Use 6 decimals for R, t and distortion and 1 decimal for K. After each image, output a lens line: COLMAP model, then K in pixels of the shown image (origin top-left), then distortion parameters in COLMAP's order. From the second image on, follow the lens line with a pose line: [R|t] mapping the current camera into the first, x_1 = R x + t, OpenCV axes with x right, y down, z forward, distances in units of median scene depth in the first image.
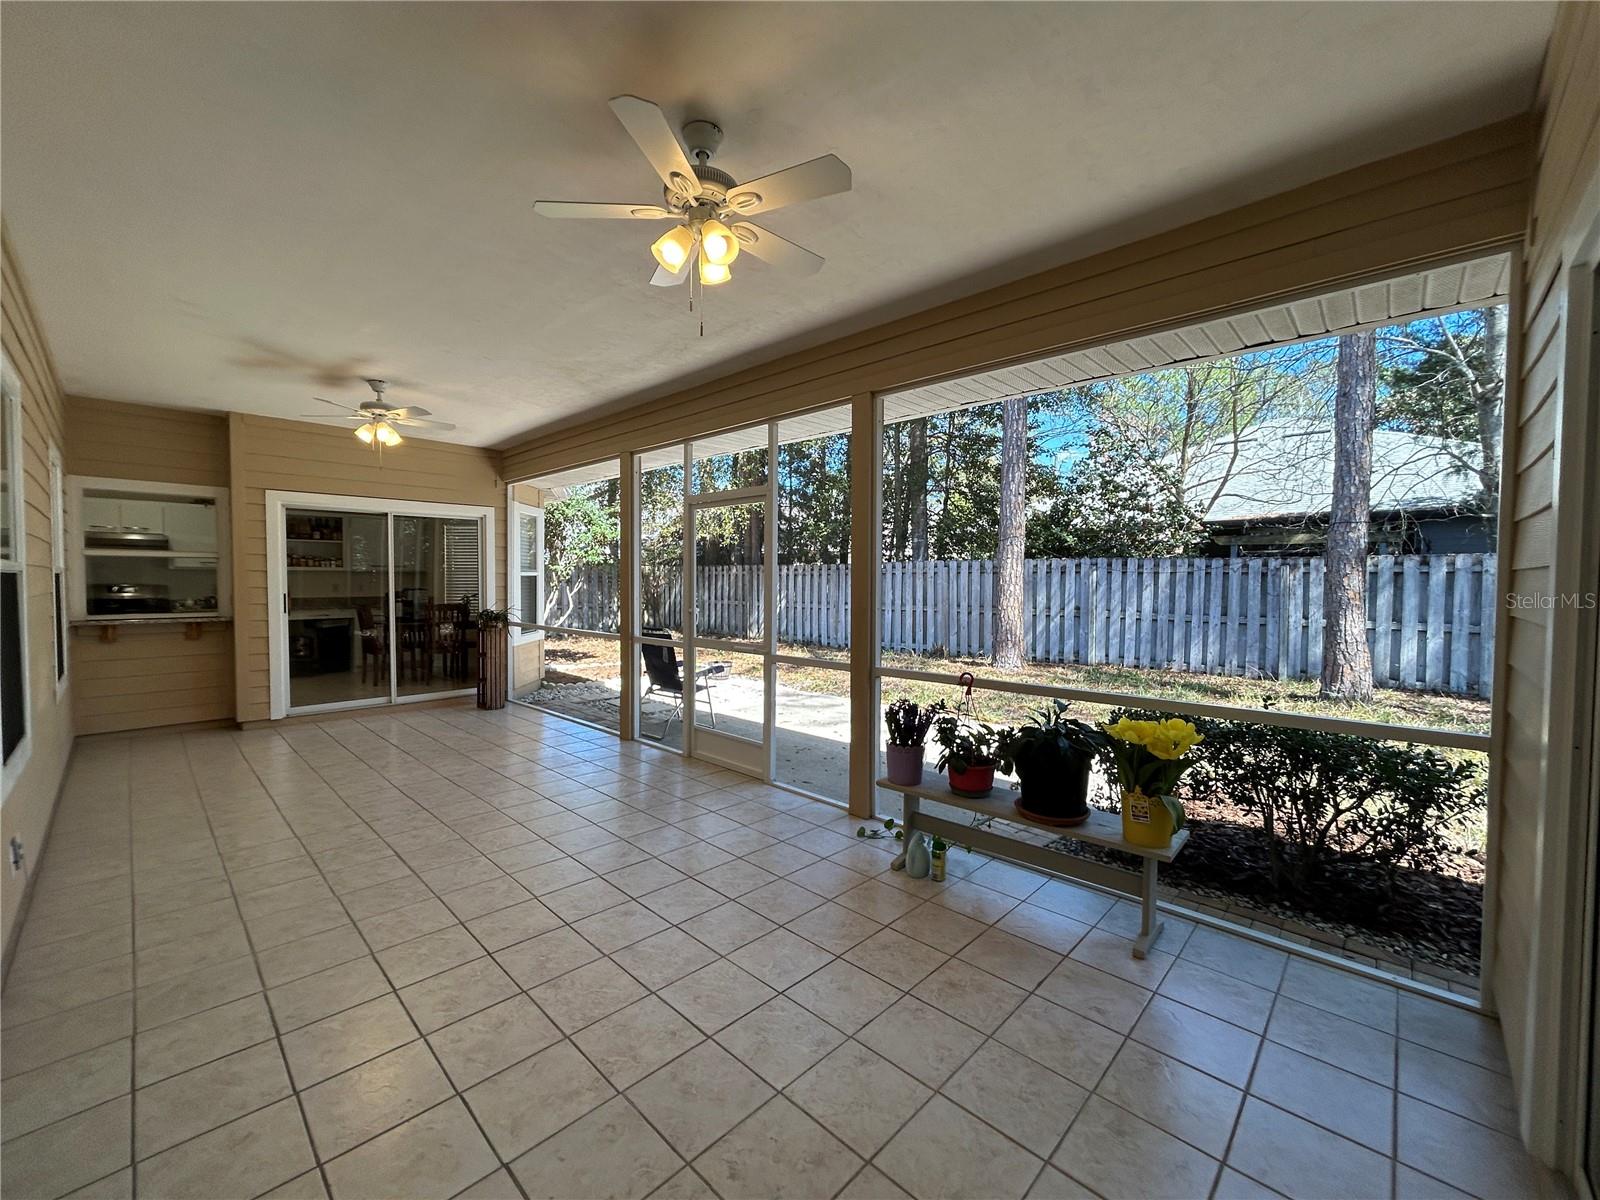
lens RADIAL K [[639.9, 0, 800.0], [0, 639.9, 600.0], [0, 0, 1]] dist [-0.009083, 0.007793]
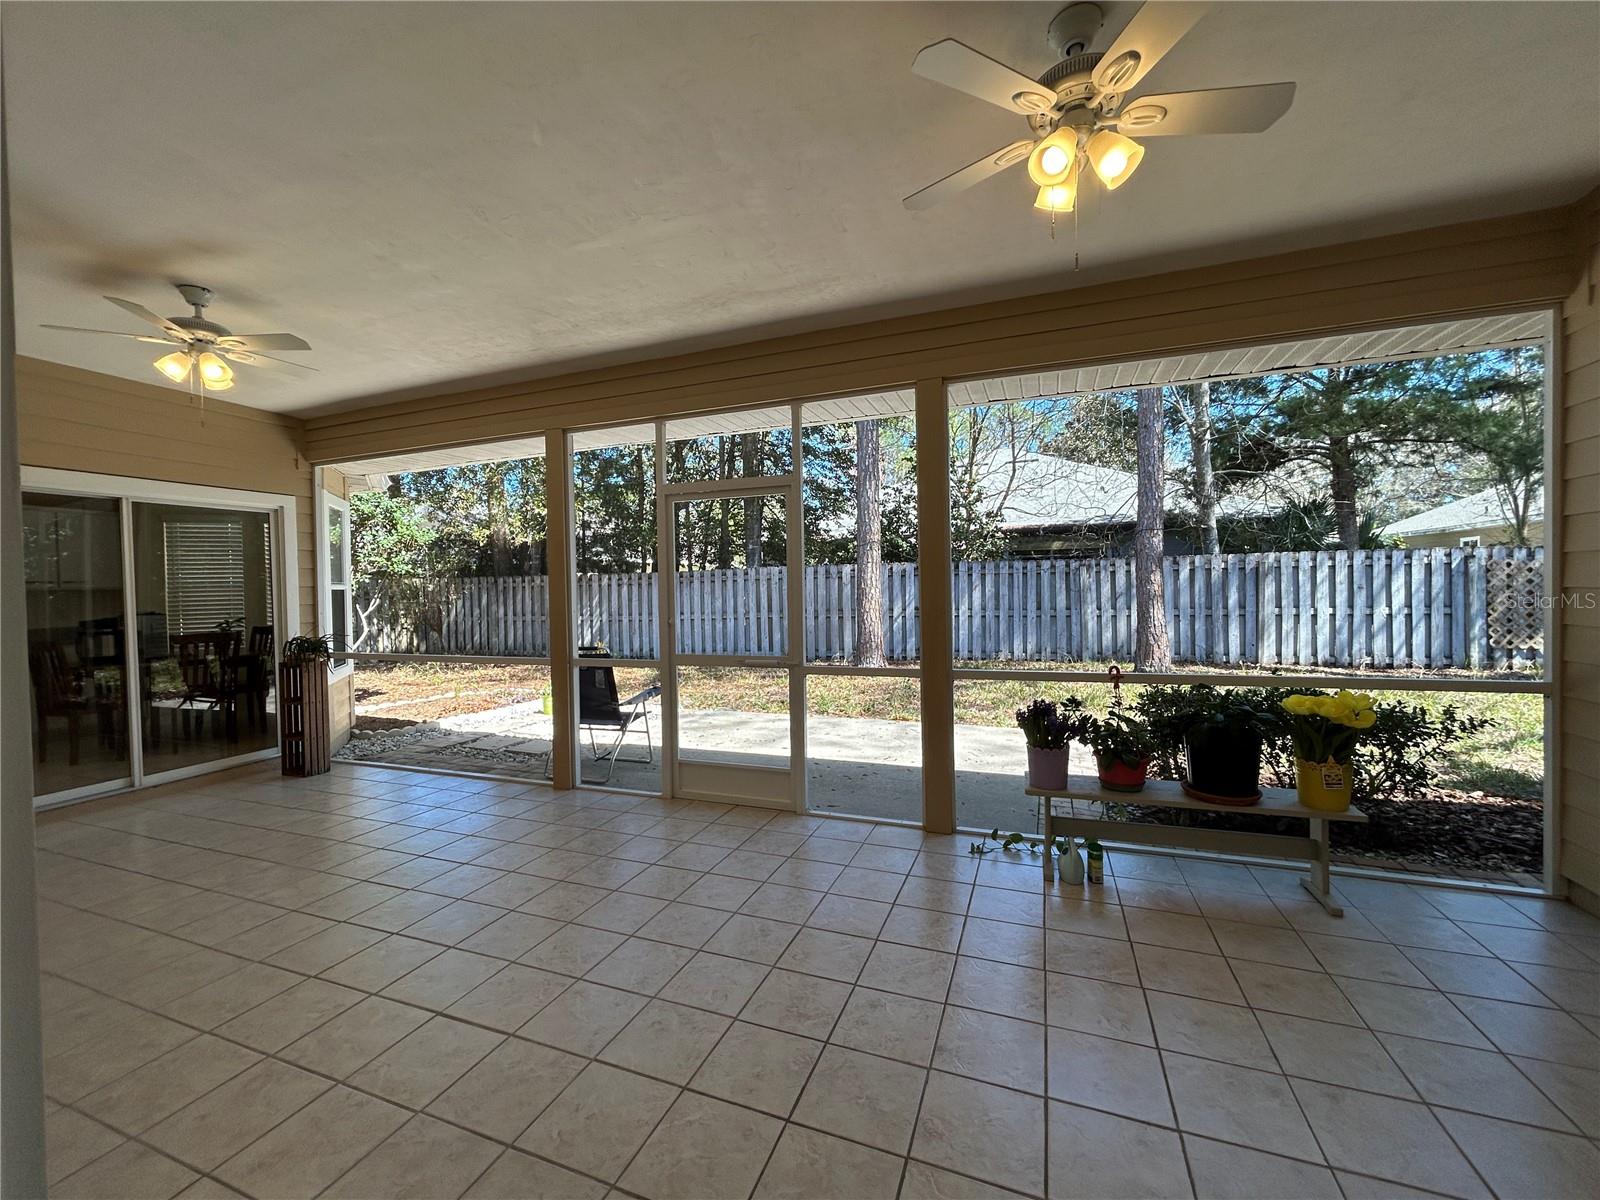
lens RADIAL K [[639.9, 0, 800.0], [0, 639.9, 600.0], [0, 0, 1]] dist [-0.009083, 0.007793]
pose [[0.921667, -0.031231, 0.386723, -0.220288], [0.037658, 0.999250, -0.009054, 0.000779], [-0.386150, 0.022908, 0.922151, 0.106474]]
